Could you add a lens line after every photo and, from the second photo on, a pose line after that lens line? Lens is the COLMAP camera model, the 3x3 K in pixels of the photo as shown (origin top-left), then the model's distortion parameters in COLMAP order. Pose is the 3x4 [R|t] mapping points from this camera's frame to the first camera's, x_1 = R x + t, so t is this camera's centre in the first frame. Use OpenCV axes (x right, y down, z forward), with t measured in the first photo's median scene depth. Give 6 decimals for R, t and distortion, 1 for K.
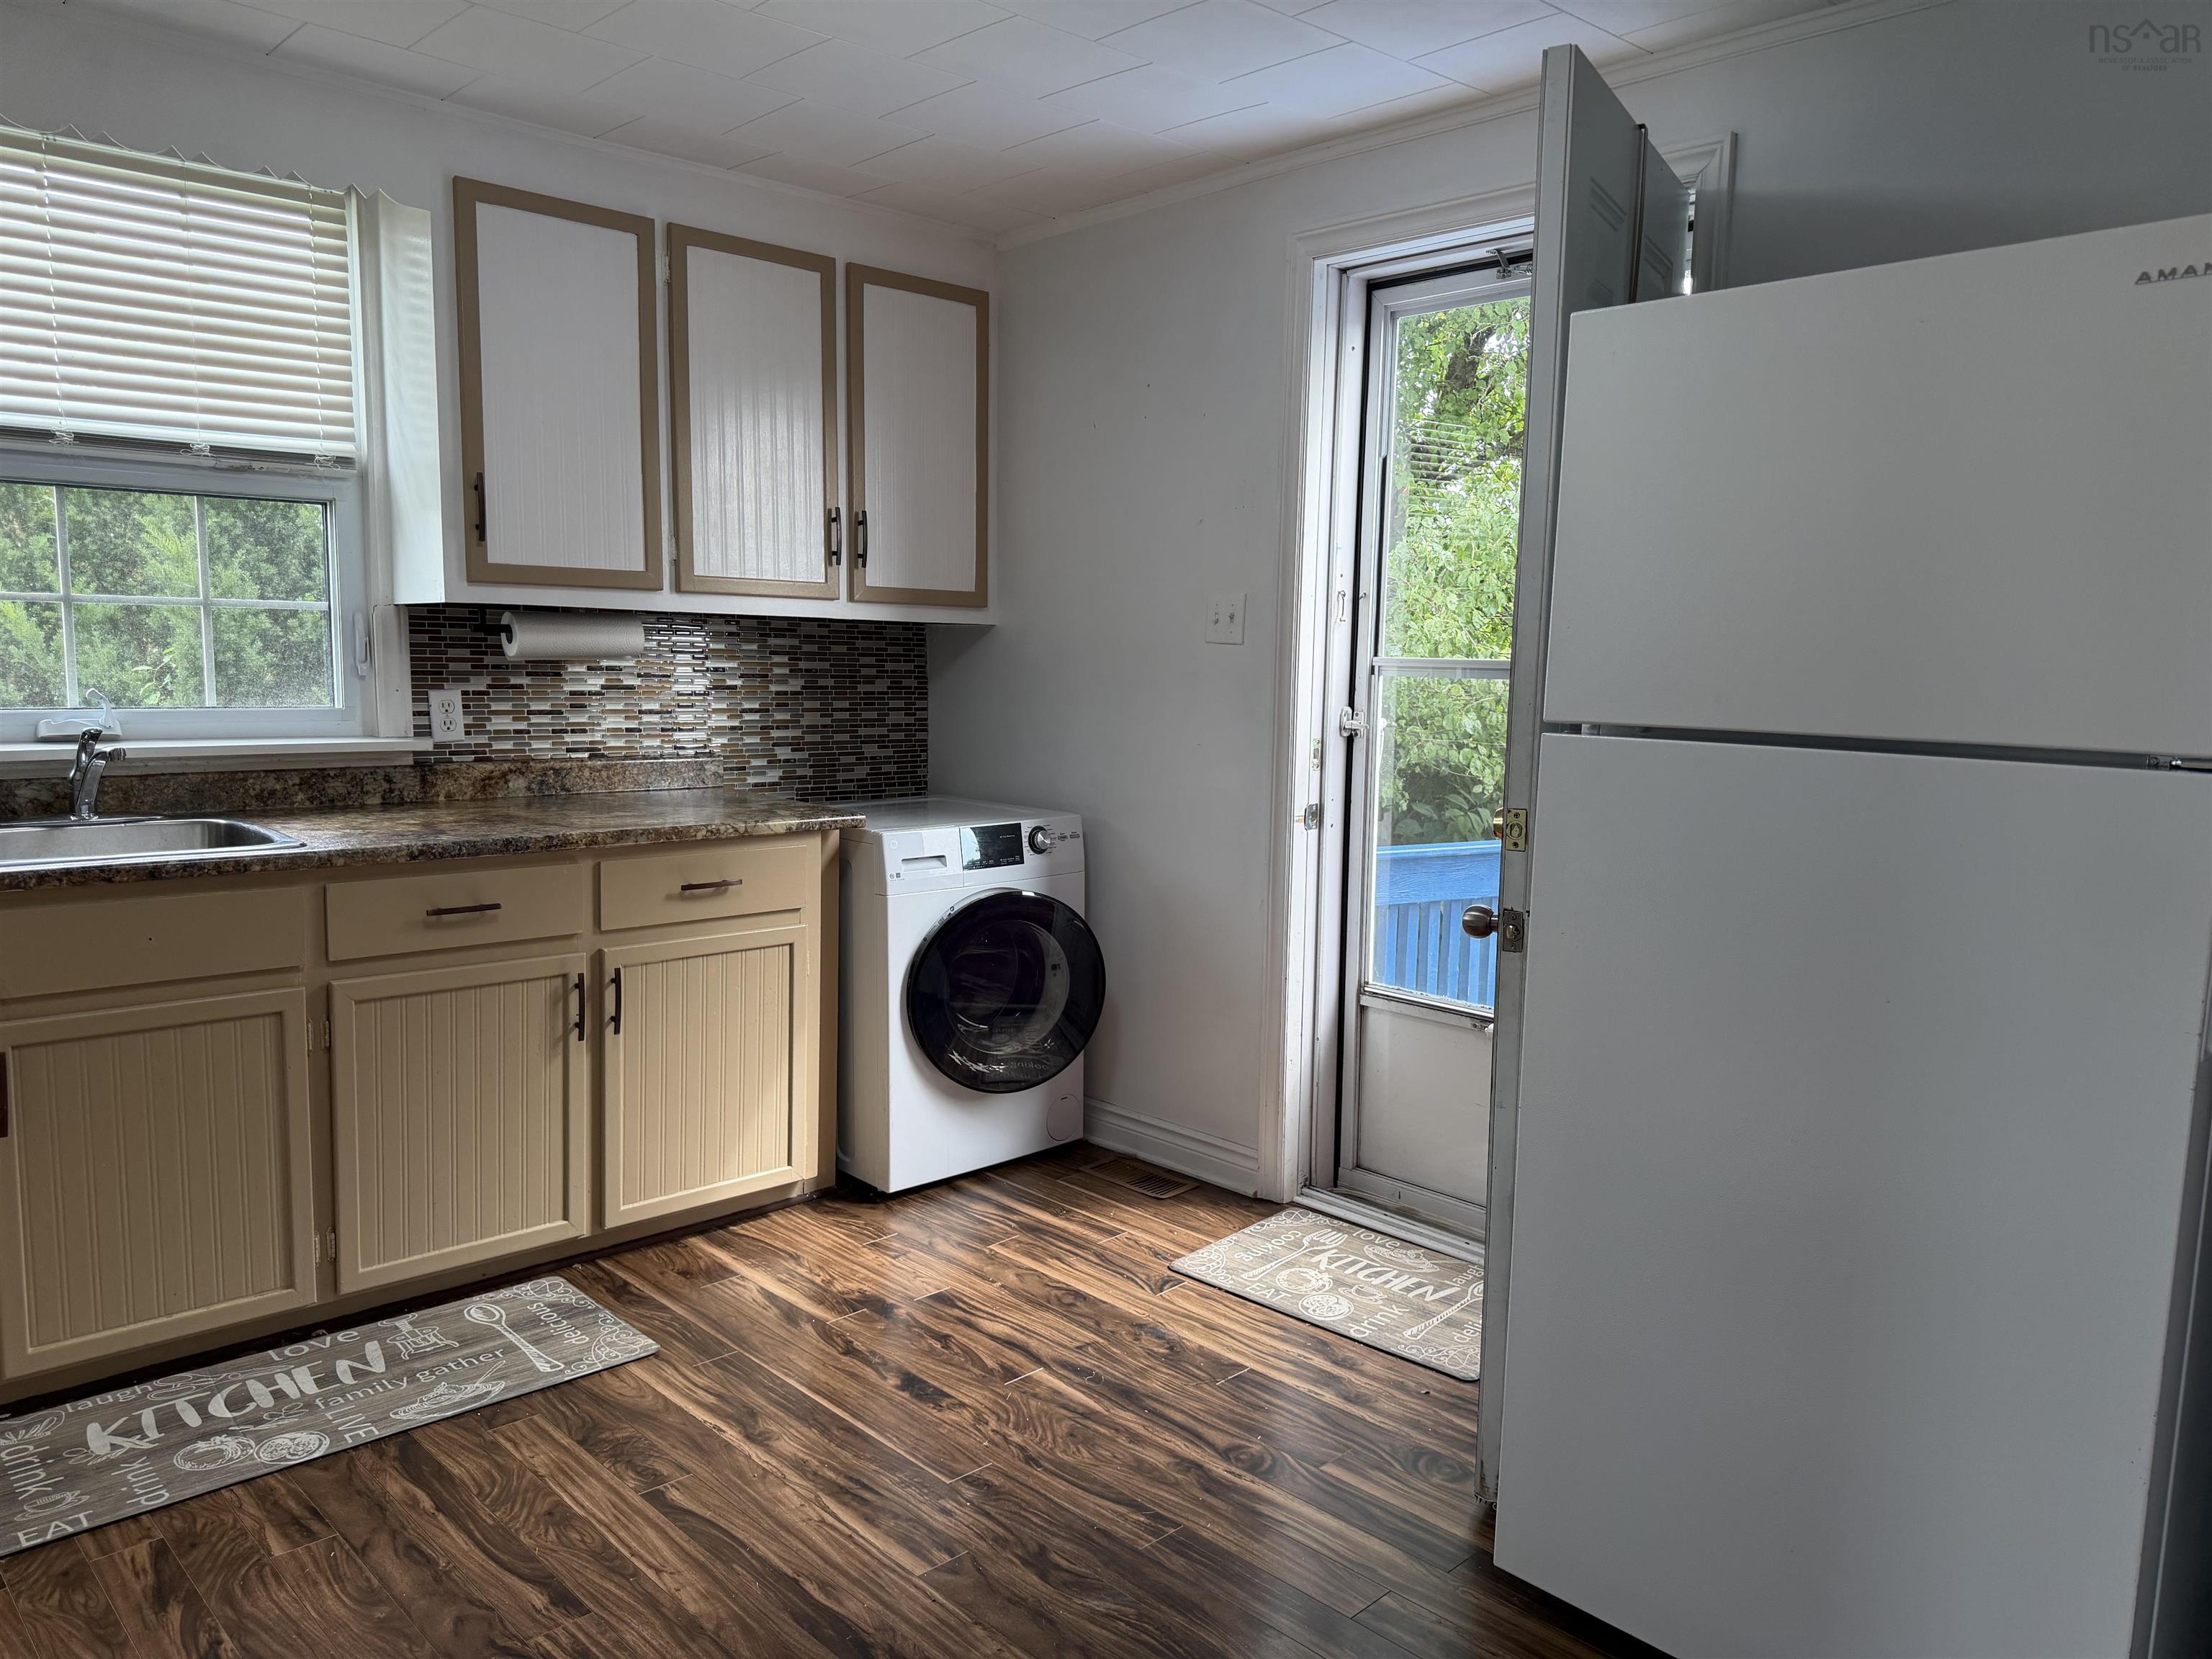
lens RADIAL K [[1545.0, 0, 1115.6], [0, 1545.0, 843.6], [0, 0, 1]] dist [0.044788, -0.061786]
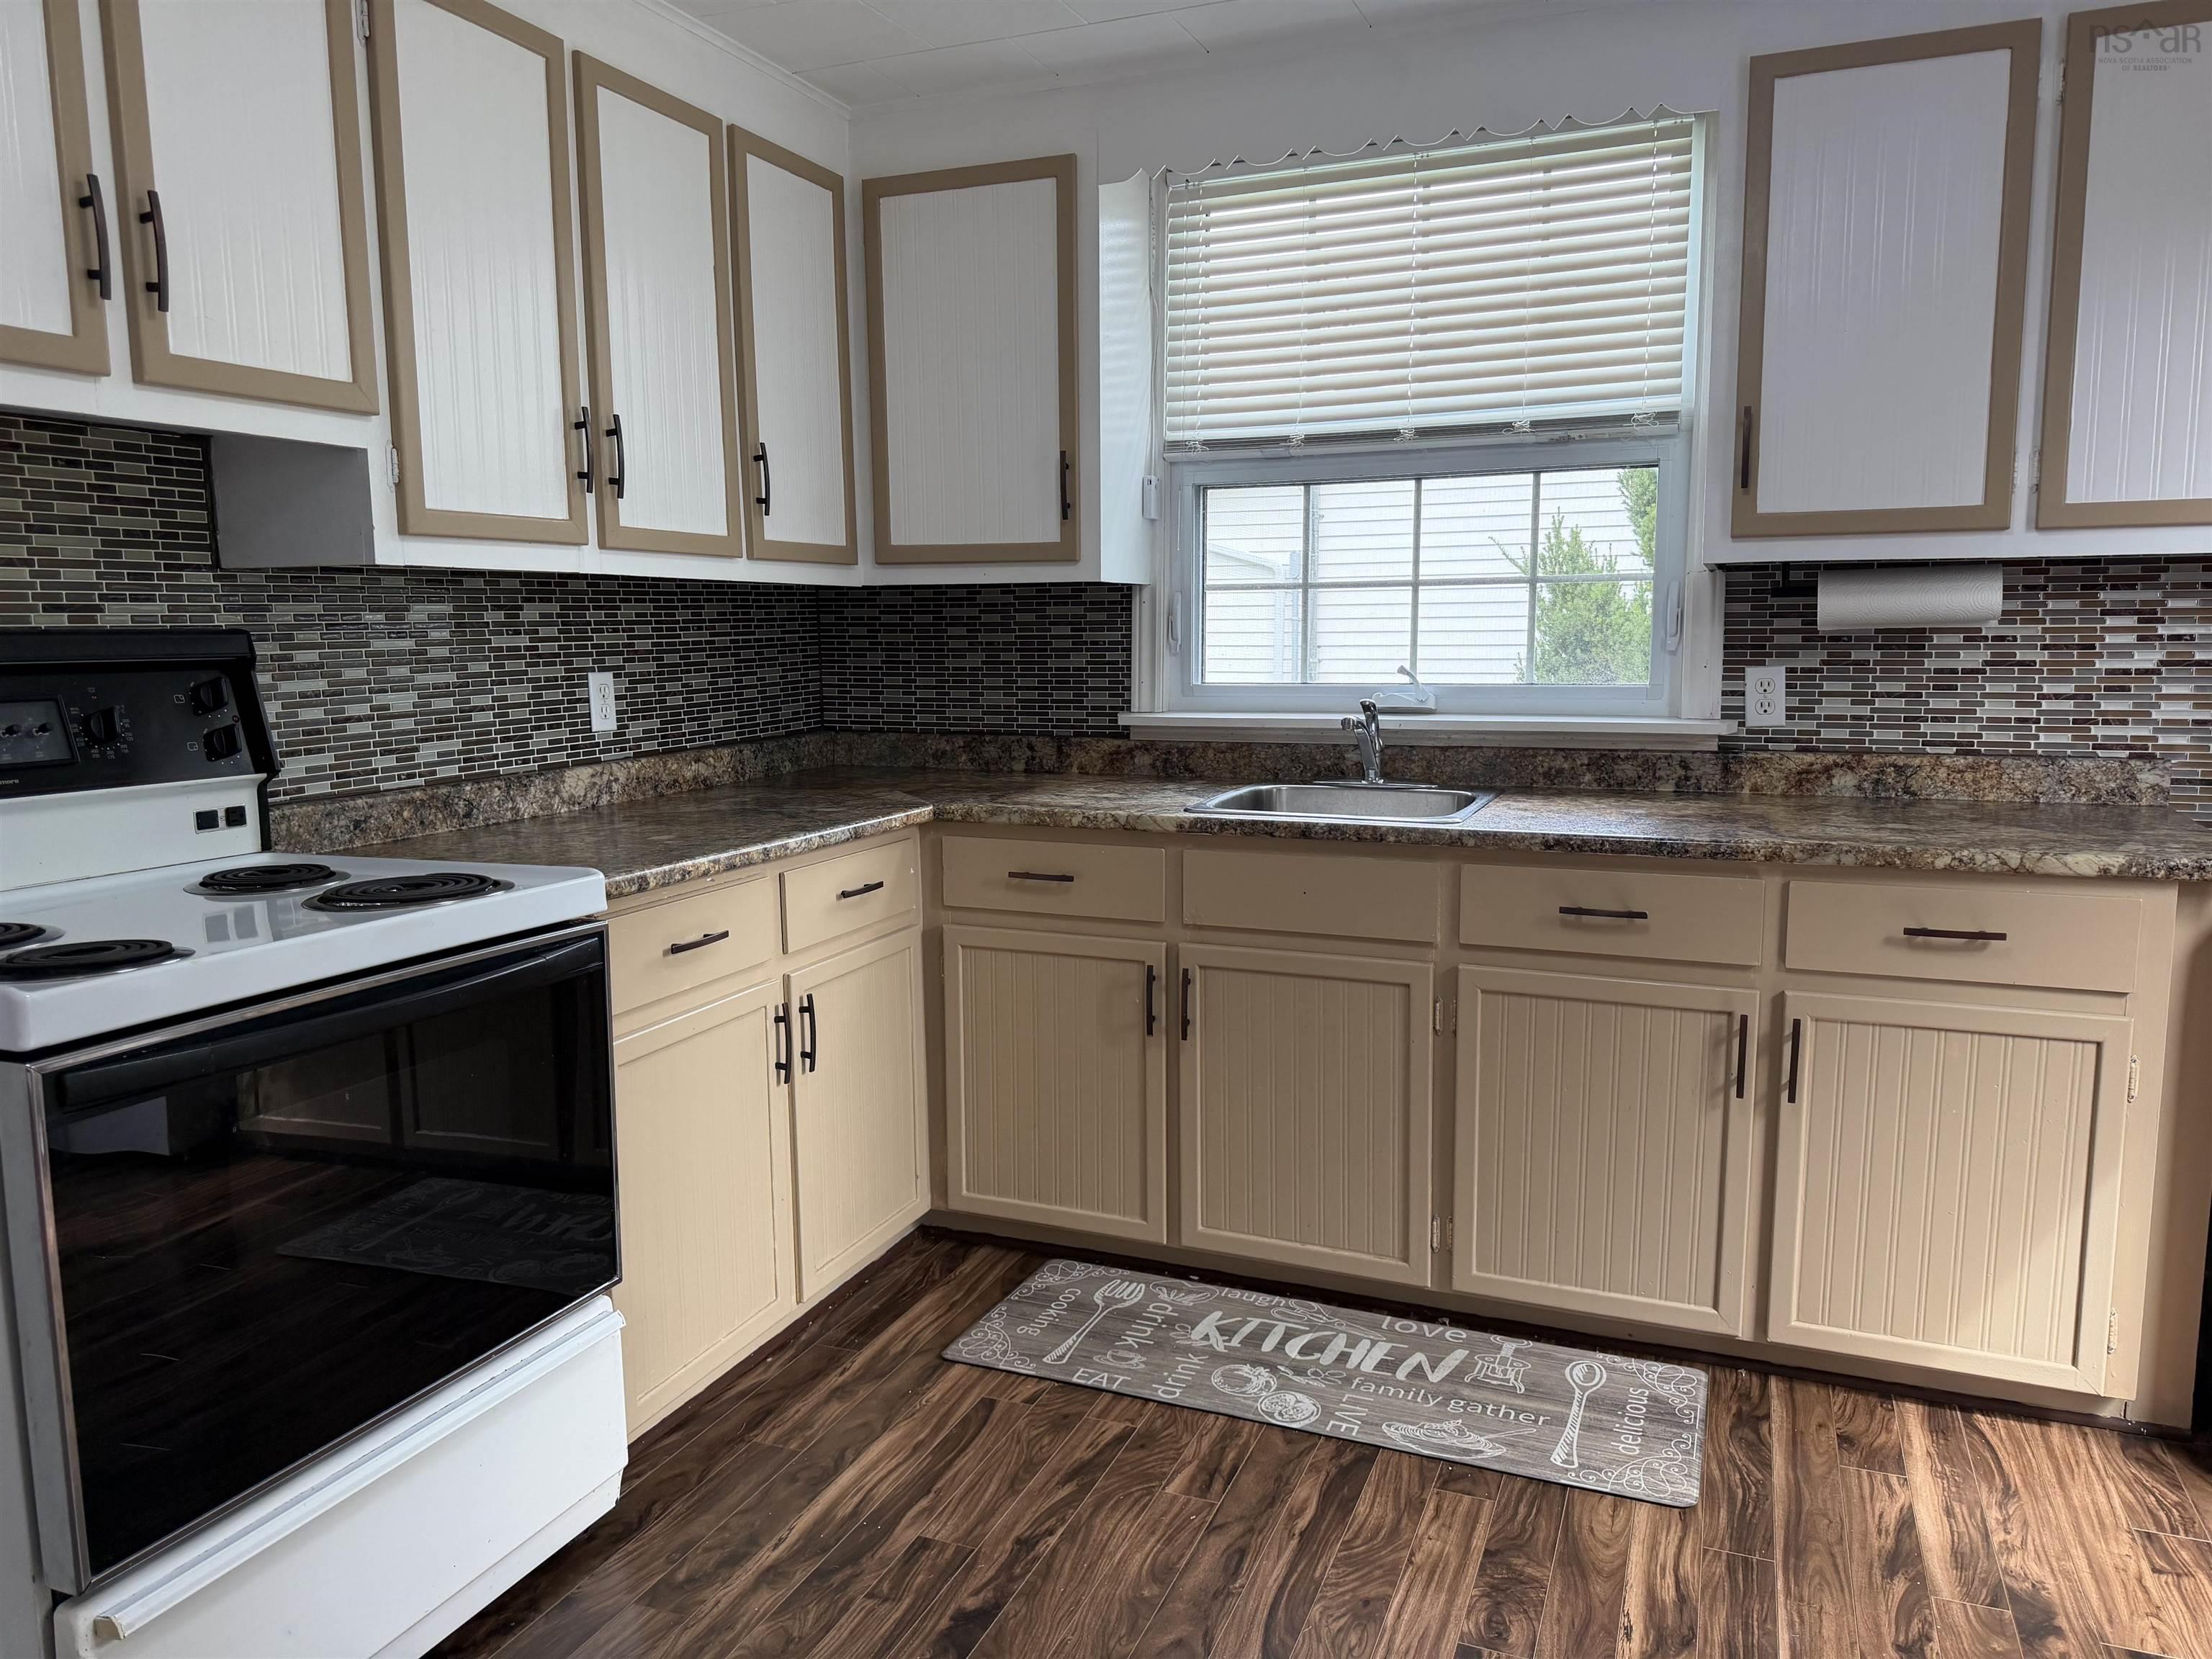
lens RADIAL K [[1545.0, 0, 1100.4], [0, 1545.0, 831.6], [0, 0, 1]] dist [0.044788, -0.061786]
pose [[0.396404, 0.092265, -0.913428, 0.237992], [-0.097629, 0.993532, 0.057988, -0.023541], [0.912870, 0.066190, 0.402848, 0.350053]]
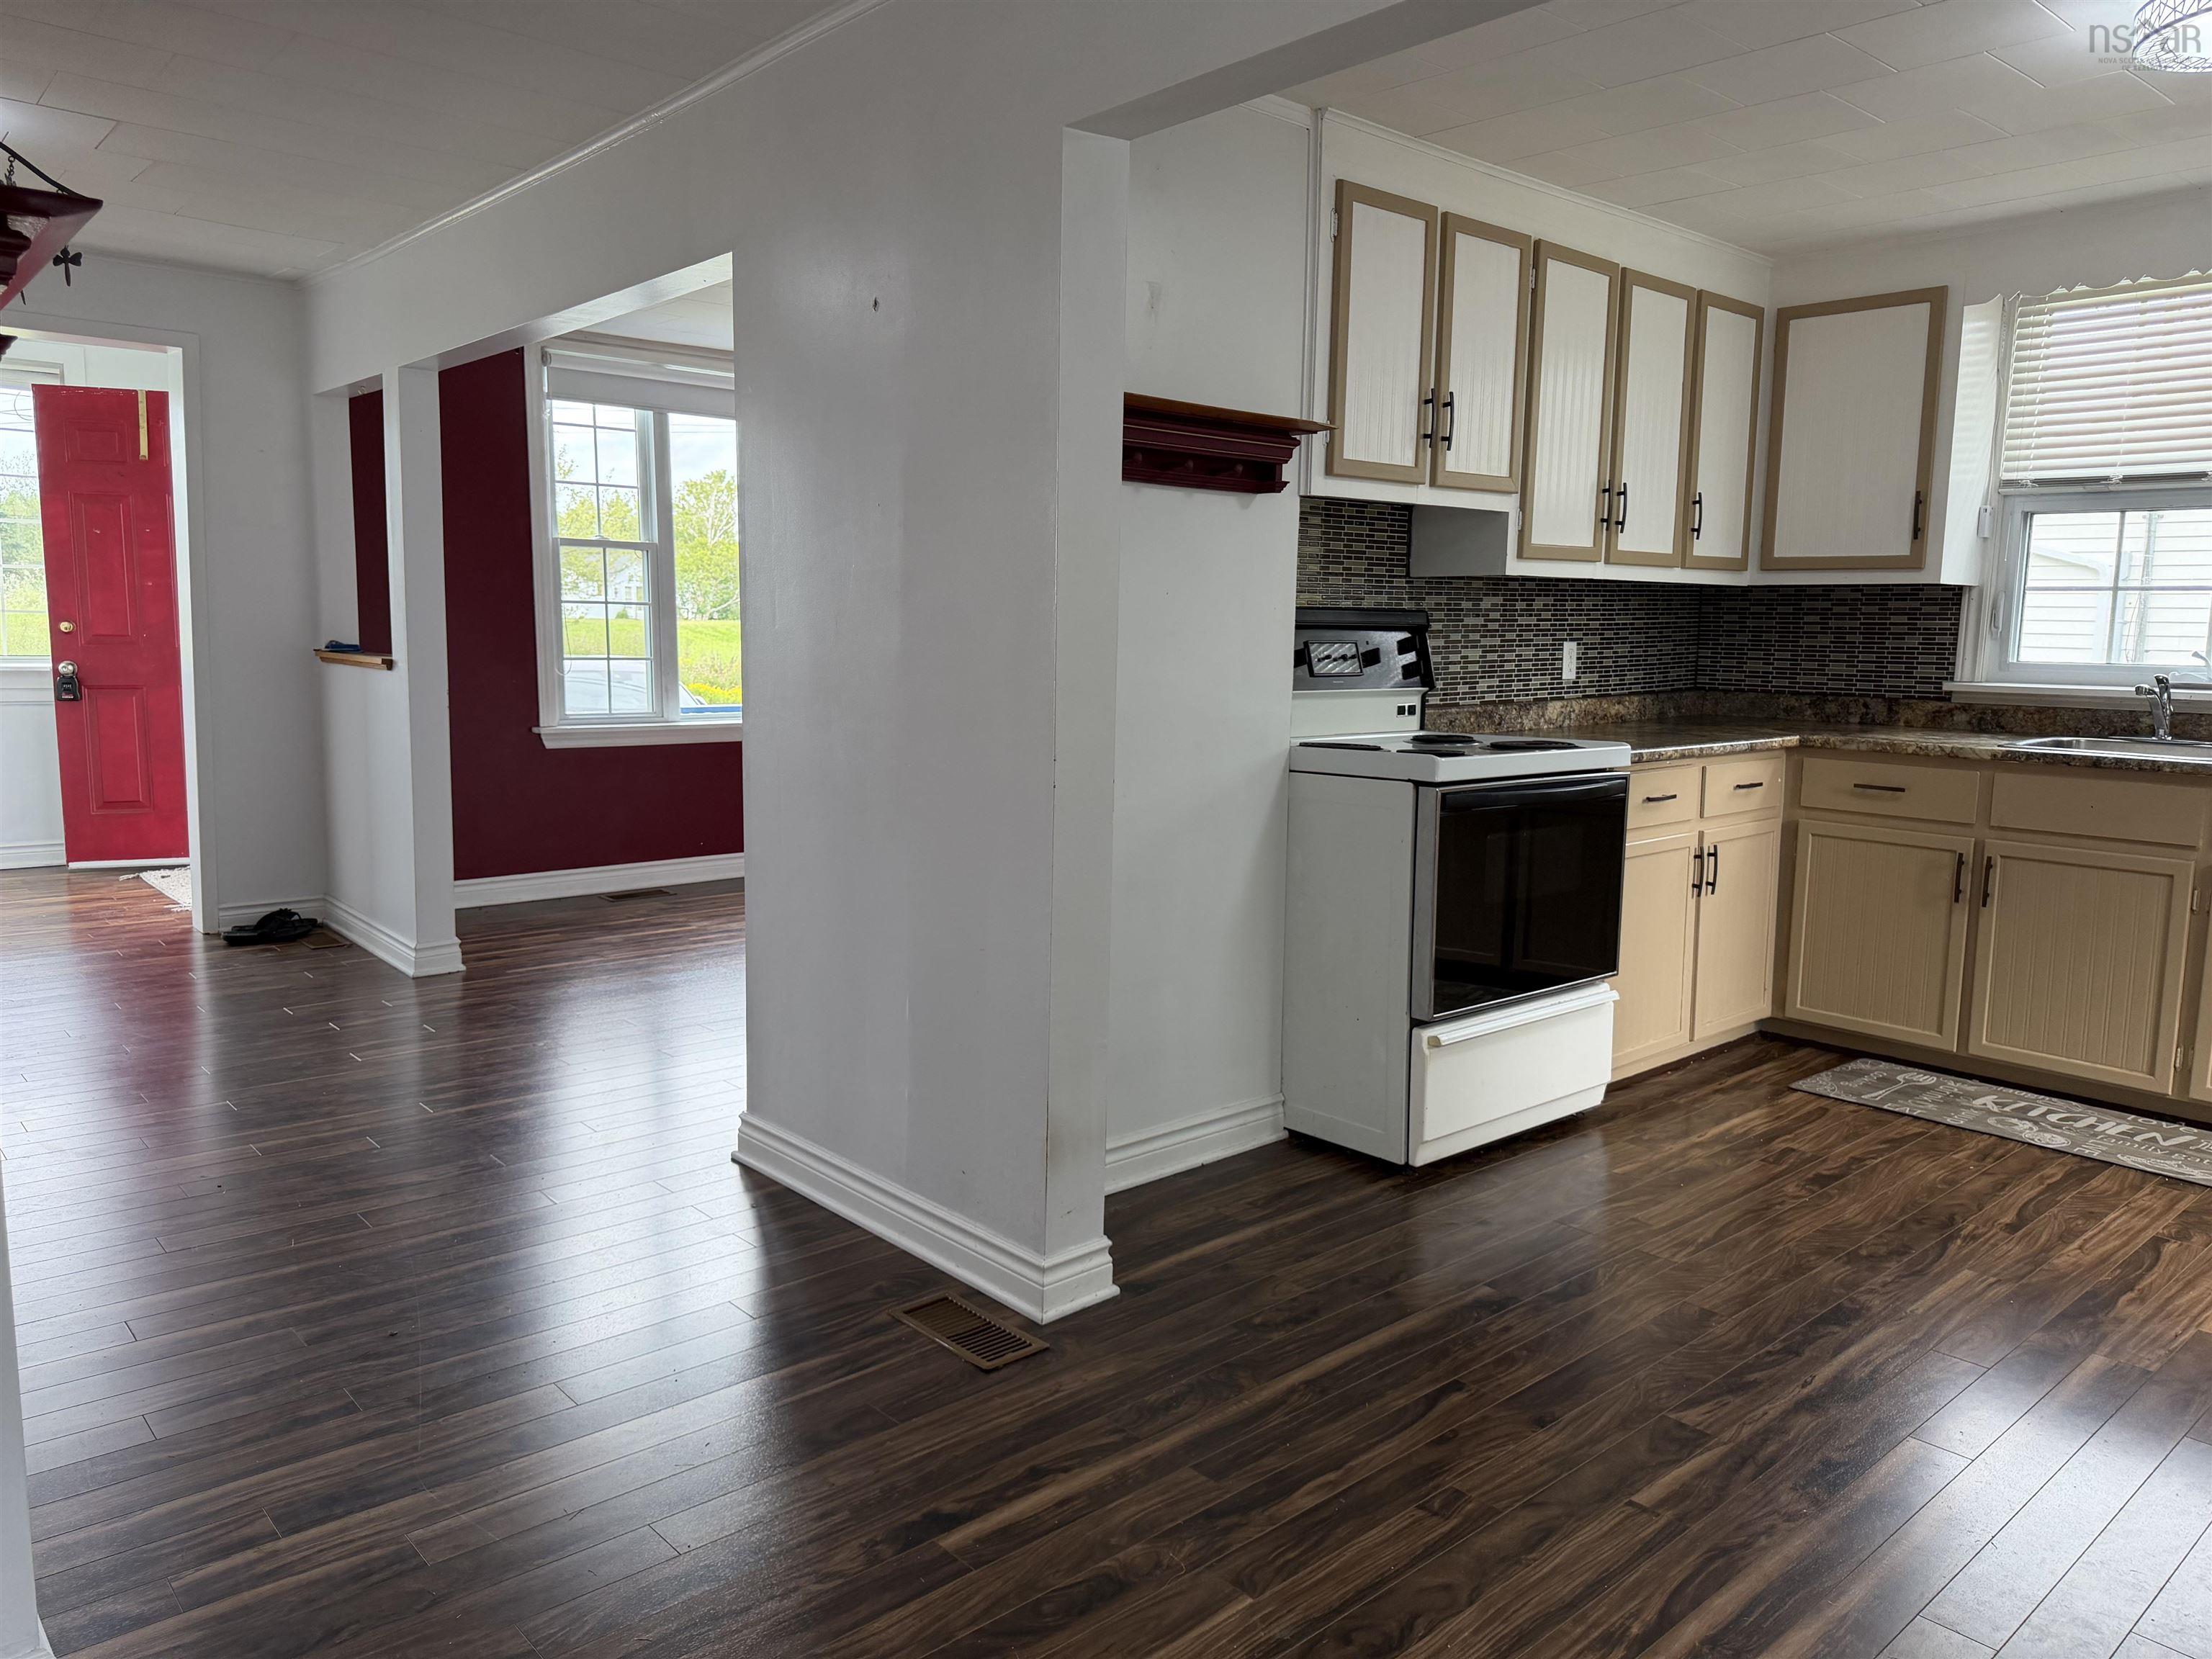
lens RADIAL K [[1545.0, 0, 1095.6], [0, 1545.0, 827.7], [0, 0, 1]] dist [0.044788, -0.061786]
pose [[-0.049507, 0.107888, -0.992930, 0.760341], [-0.138472, 0.983806, 0.113801, 0.034590], [0.989128, 0.143127, -0.033765, 0.069845]]
